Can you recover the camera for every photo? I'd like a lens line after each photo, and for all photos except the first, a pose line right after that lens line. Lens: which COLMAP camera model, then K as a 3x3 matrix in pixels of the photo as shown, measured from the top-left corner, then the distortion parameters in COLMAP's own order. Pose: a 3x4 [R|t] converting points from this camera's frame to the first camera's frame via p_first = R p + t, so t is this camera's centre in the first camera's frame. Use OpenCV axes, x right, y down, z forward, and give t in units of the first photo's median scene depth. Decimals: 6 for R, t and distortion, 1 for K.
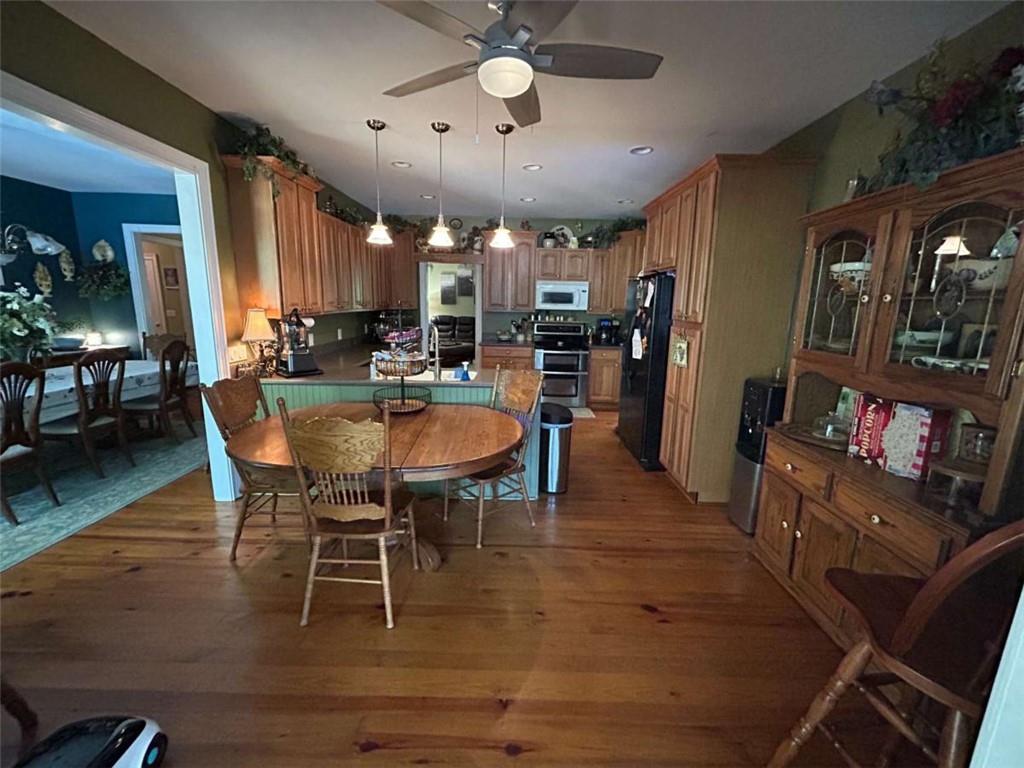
lens RADIAL K [[413.5, 0, 509.2], [0, 413.5, 384.0], [0, 0, 1]] dist [-0.001503, 0.000230]
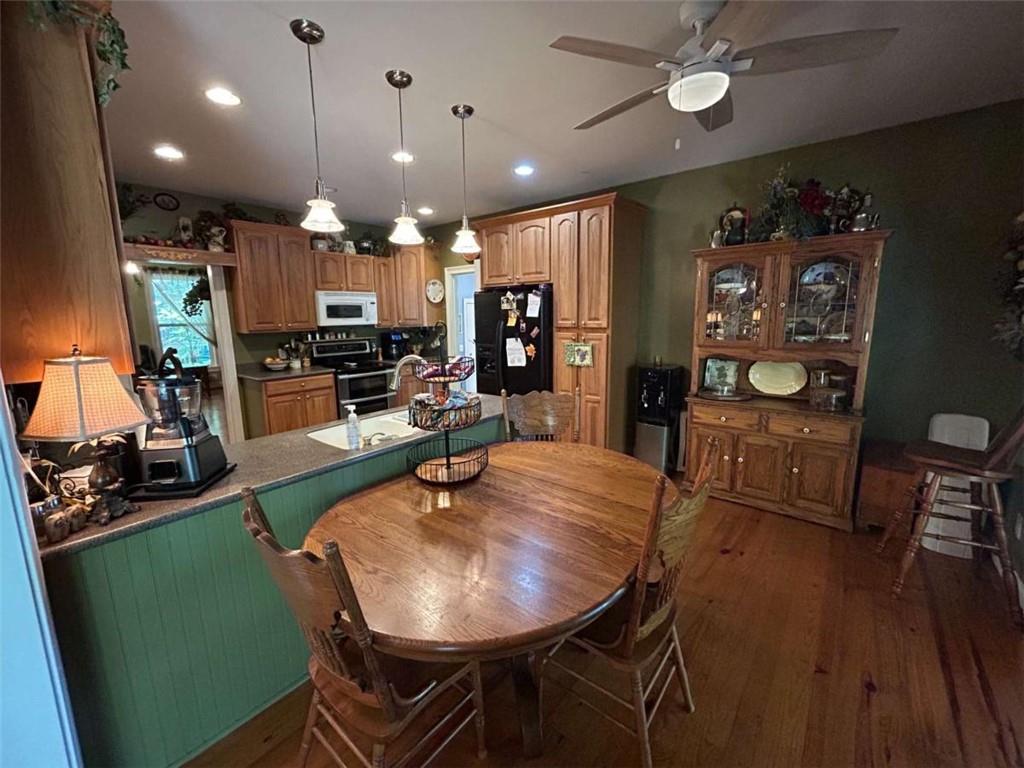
lens RADIAL K [[417.6, 0, 512.0], [0, 417.6, 384.0], [0, 0, 1]] dist [-0.009534, 0.000016]
pose [[0.637383, -0.158598, 0.754049, -0.328803], [0.178751, 0.982327, 0.055516, -0.050514], [-0.749527, 0.099403, 0.654468, 0.209162]]
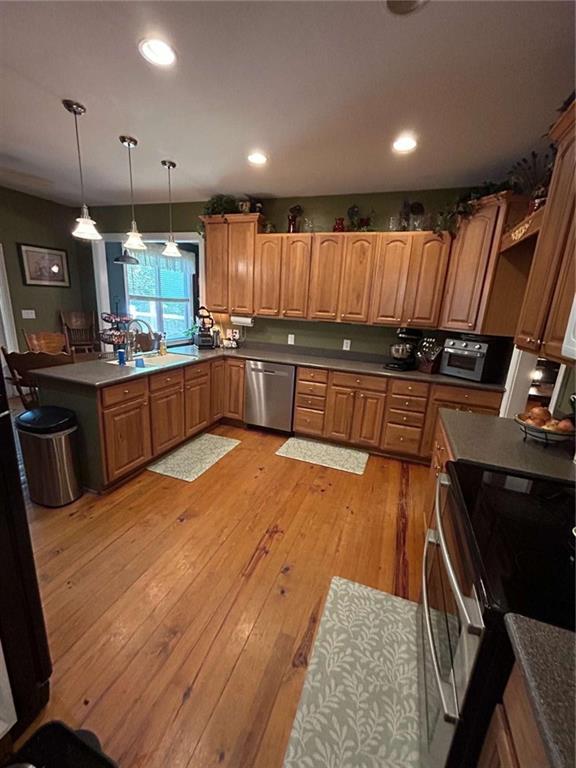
lens RADIAL K [[310.1, 0, 289.6], [0, 310.1, 383.8], [0, 0, 1]] dist [-0.001503, 0.000230]
pose [[-0.330909, 0.198041, -0.922648, 0.302769], [-0.256094, 0.922191, 0.289792, -0.180195], [0.908248, 0.332180, -0.254444, 0.912085]]
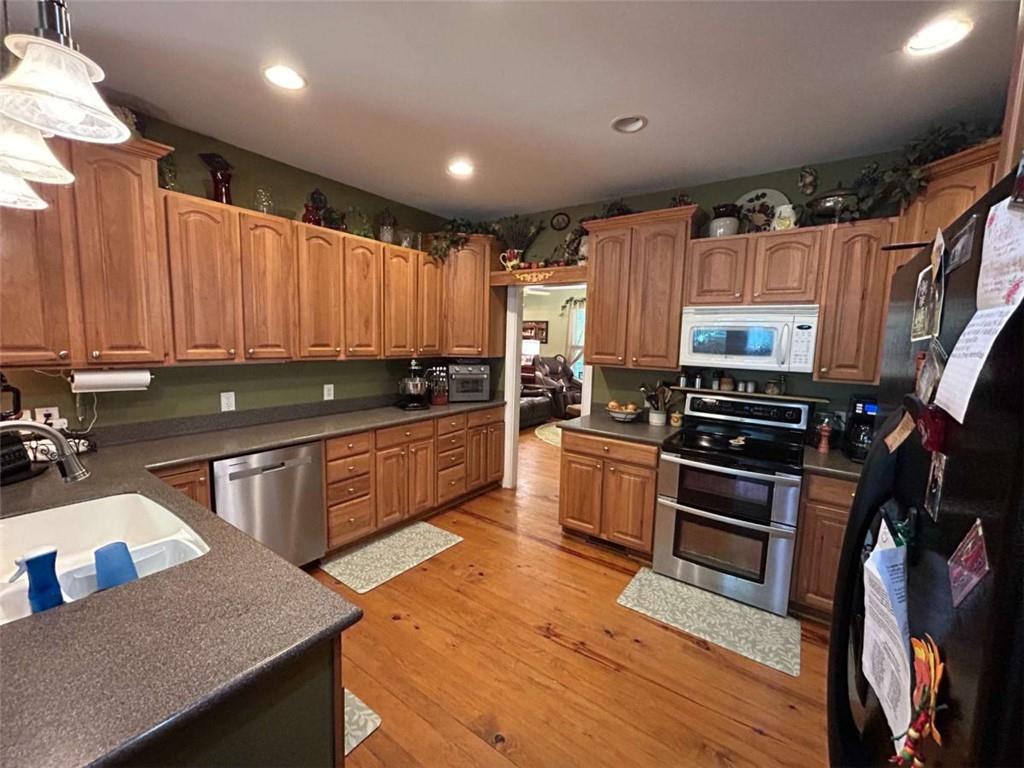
lens RADIAL K [[413.5, 0, 509.2], [0, 413.5, 384.0], [0, 0, 1]] dist [-0.001503, 0.000230]
pose [[0.817259, 0.066204, -0.572455, 0.180120], [-0.129125, 0.989158, -0.069947, -0.102387], [0.561618, 0.131083, 0.816947, 0.508157]]
